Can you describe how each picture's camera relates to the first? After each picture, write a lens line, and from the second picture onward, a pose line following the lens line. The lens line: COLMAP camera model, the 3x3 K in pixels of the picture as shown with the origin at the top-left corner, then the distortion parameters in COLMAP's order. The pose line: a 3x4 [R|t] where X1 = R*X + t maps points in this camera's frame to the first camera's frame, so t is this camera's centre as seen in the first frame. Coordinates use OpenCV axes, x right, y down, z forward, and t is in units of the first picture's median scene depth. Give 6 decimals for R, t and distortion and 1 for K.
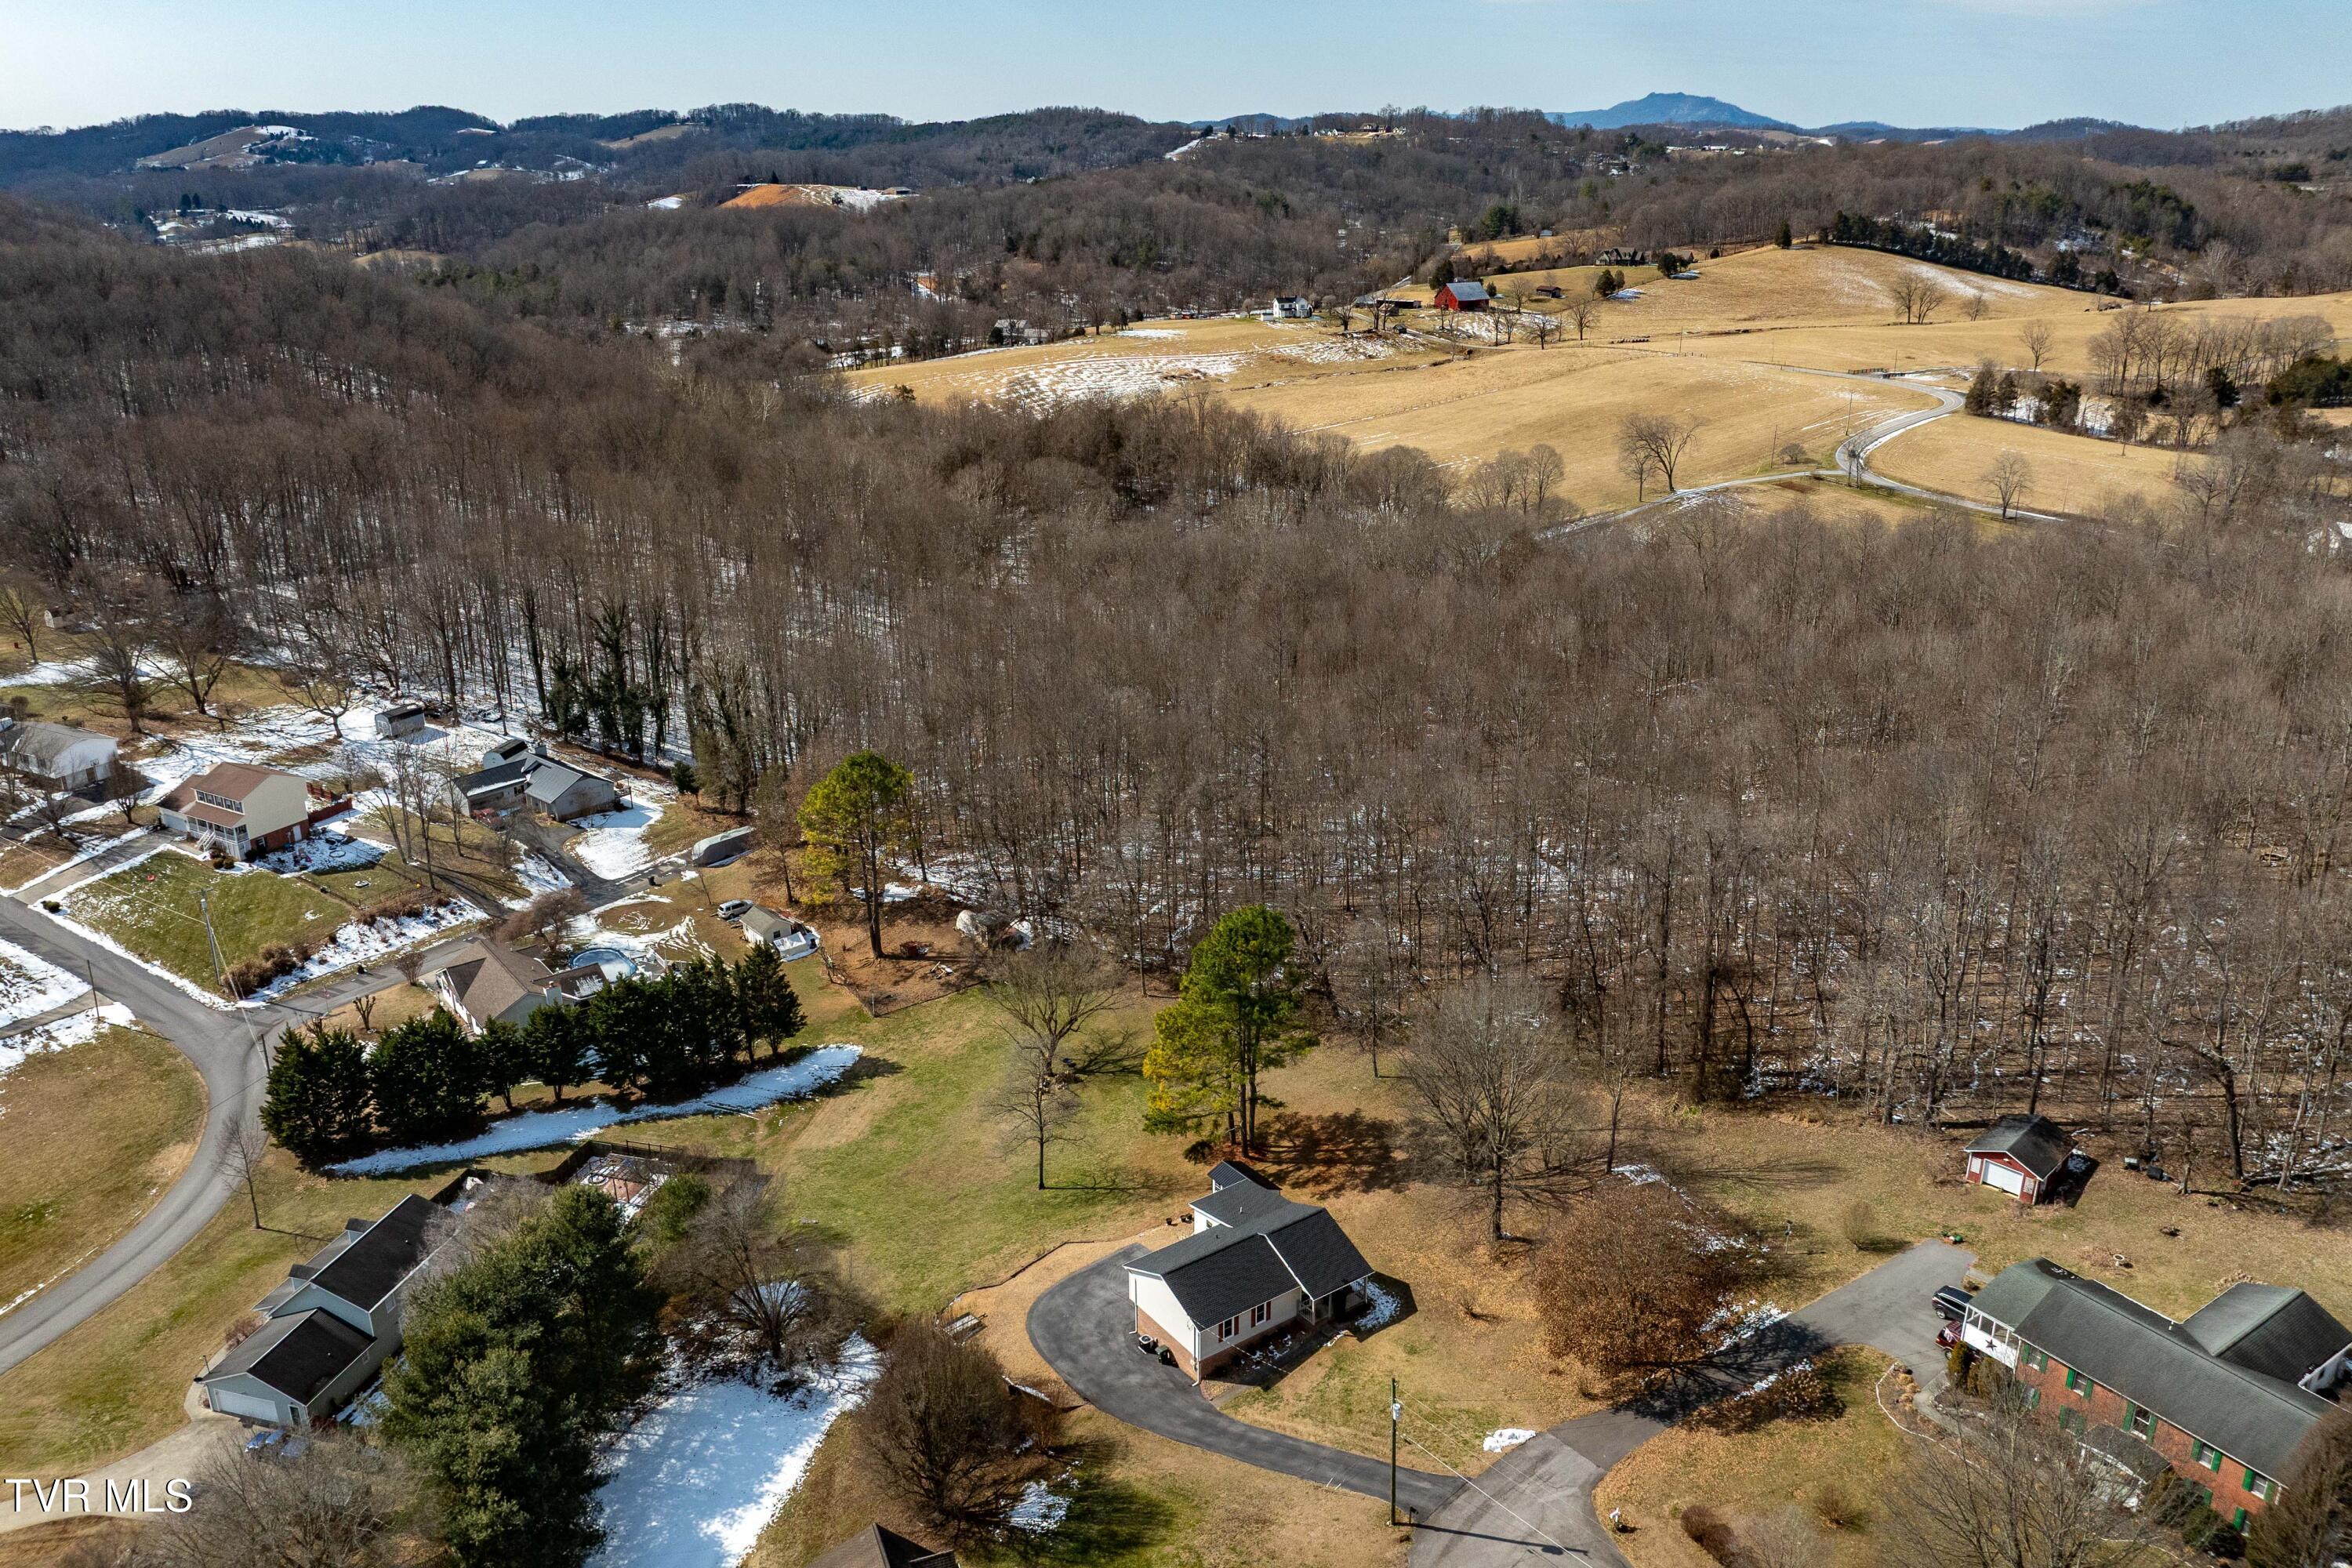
lens RADIAL K [[1703.4, 0, 1193.2], [0, 1703.4, 749.8], [0, 0, 1]] dist [-0.036520, -0.002220]
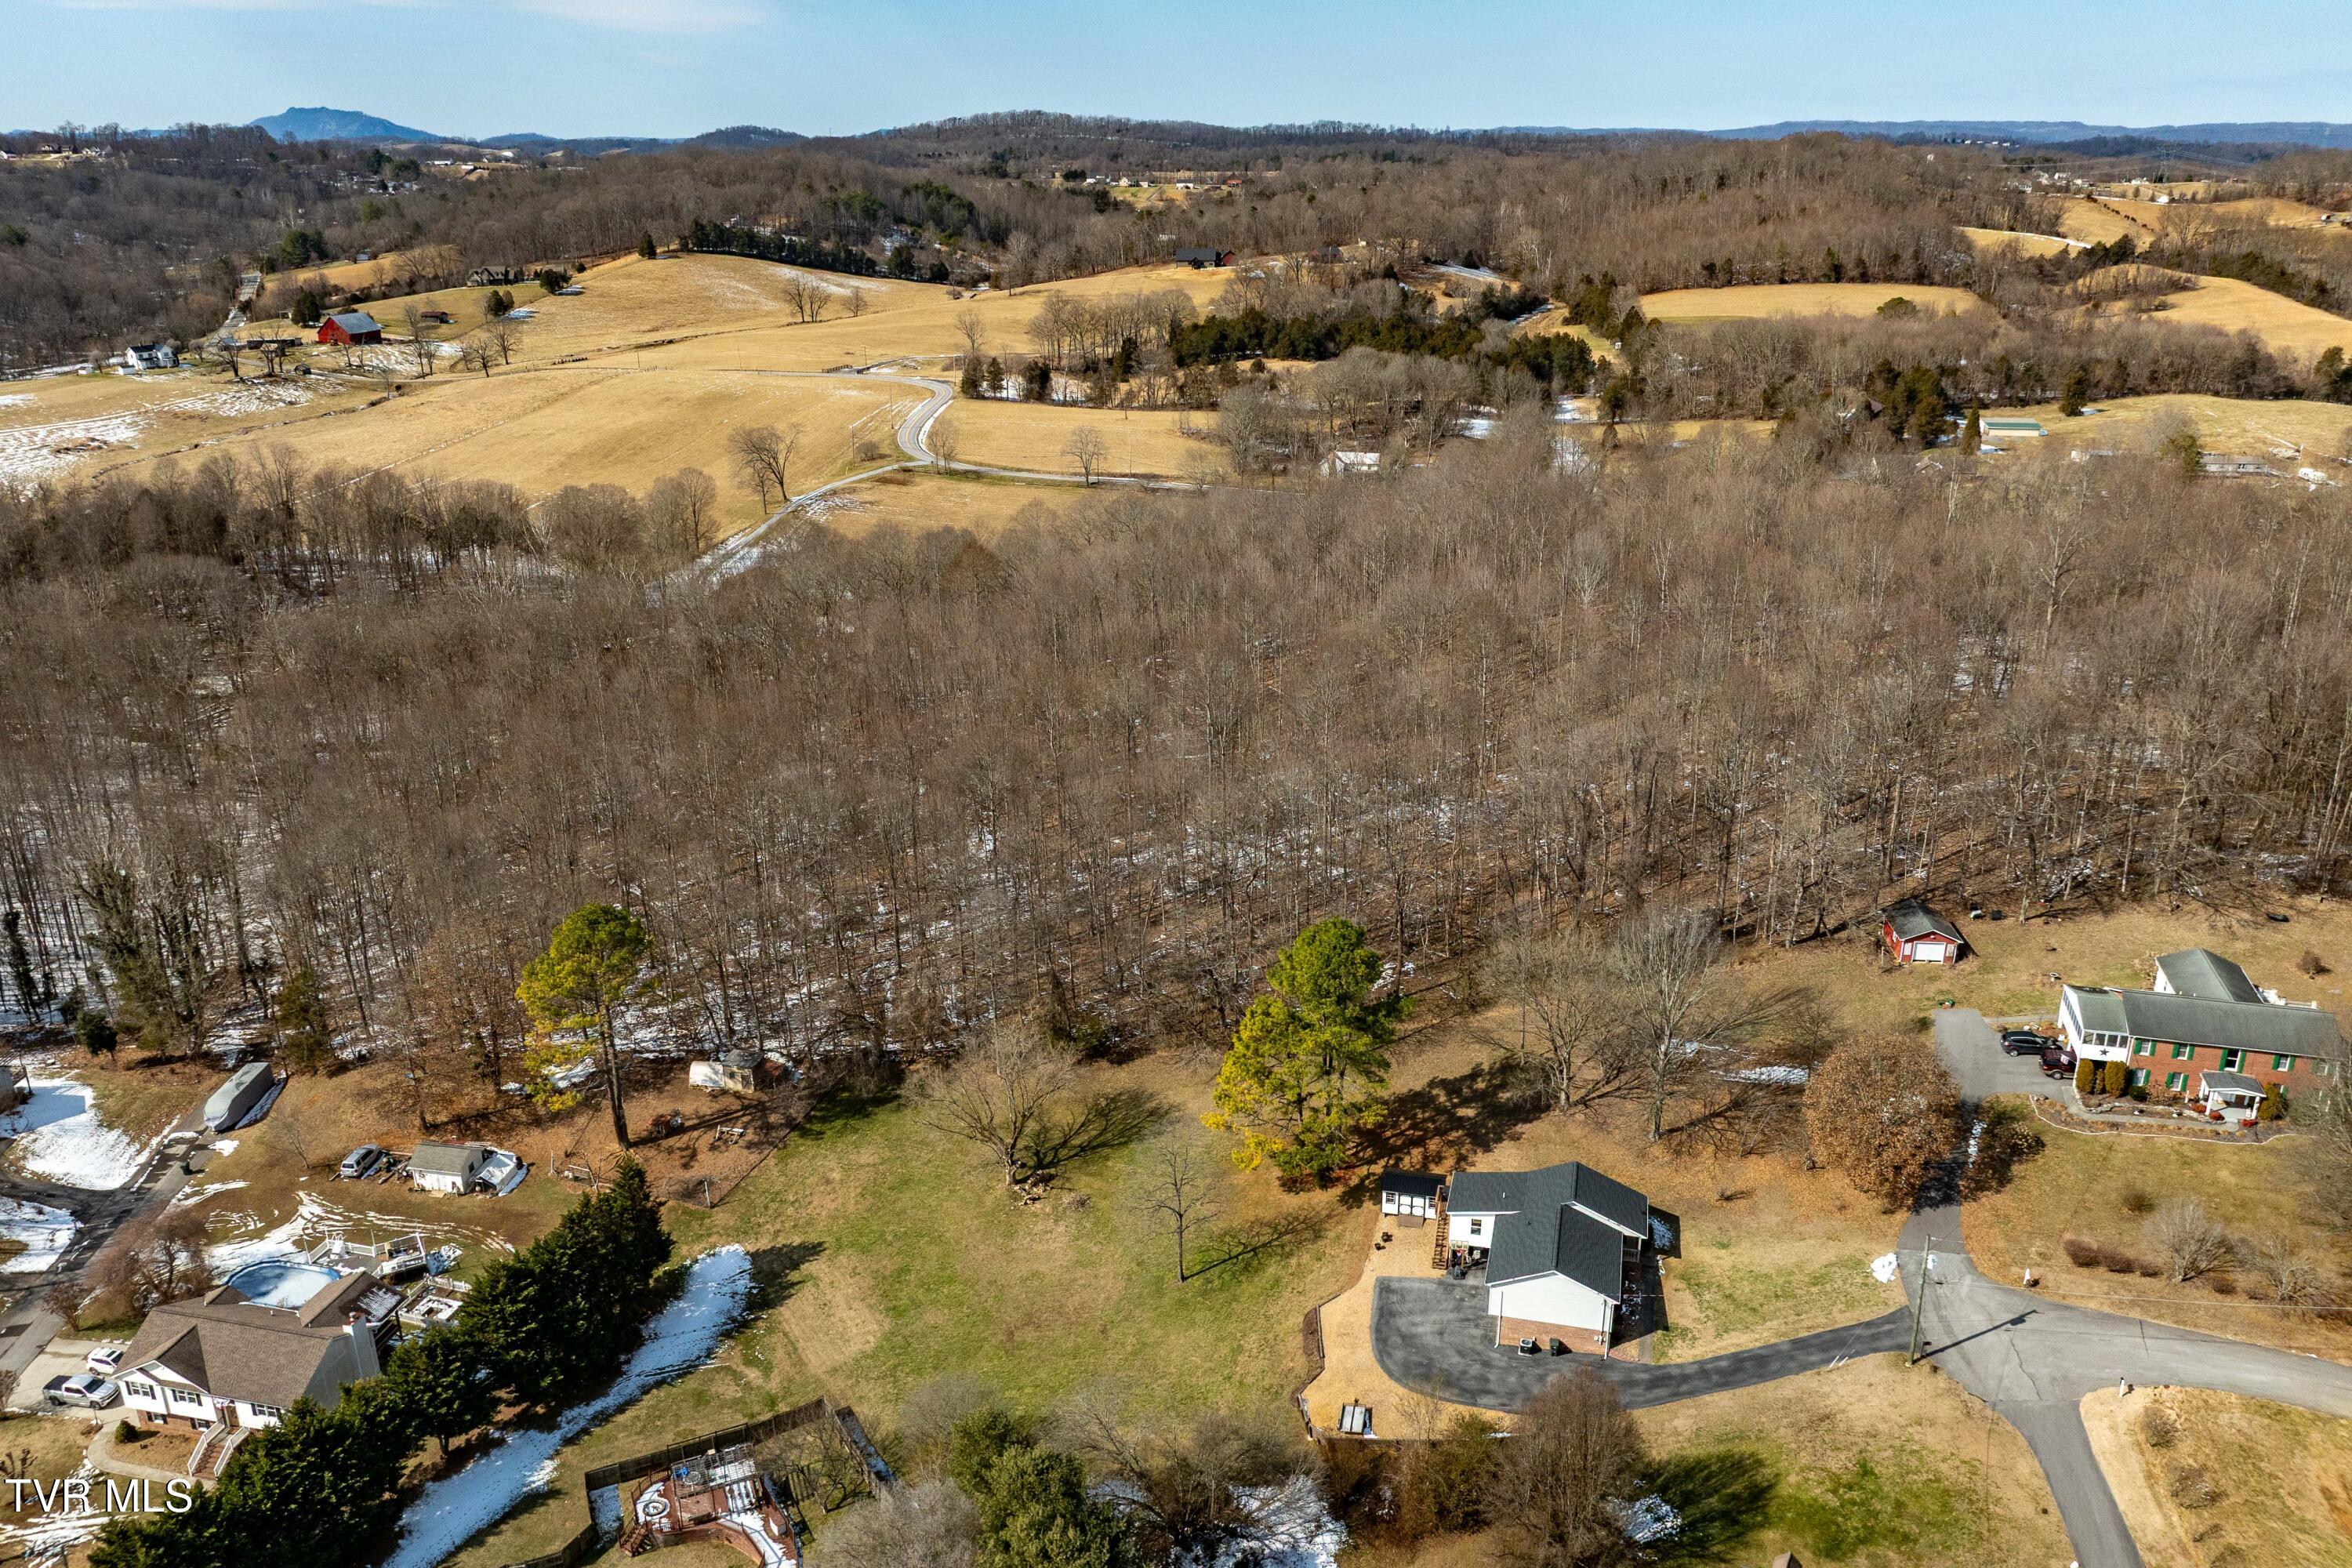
lens RADIAL K [[1703.4, 0, 1193.2], [0, 1703.4, 749.8], [0, 0, 1]] dist [-0.036520, -0.002220]
pose [[0.780904, -0.209581, 0.588442, -0.392950], [0.213138, 0.974899, 0.064375, -0.056887], [-0.587164, 0.075149, 0.805972, 0.157955]]
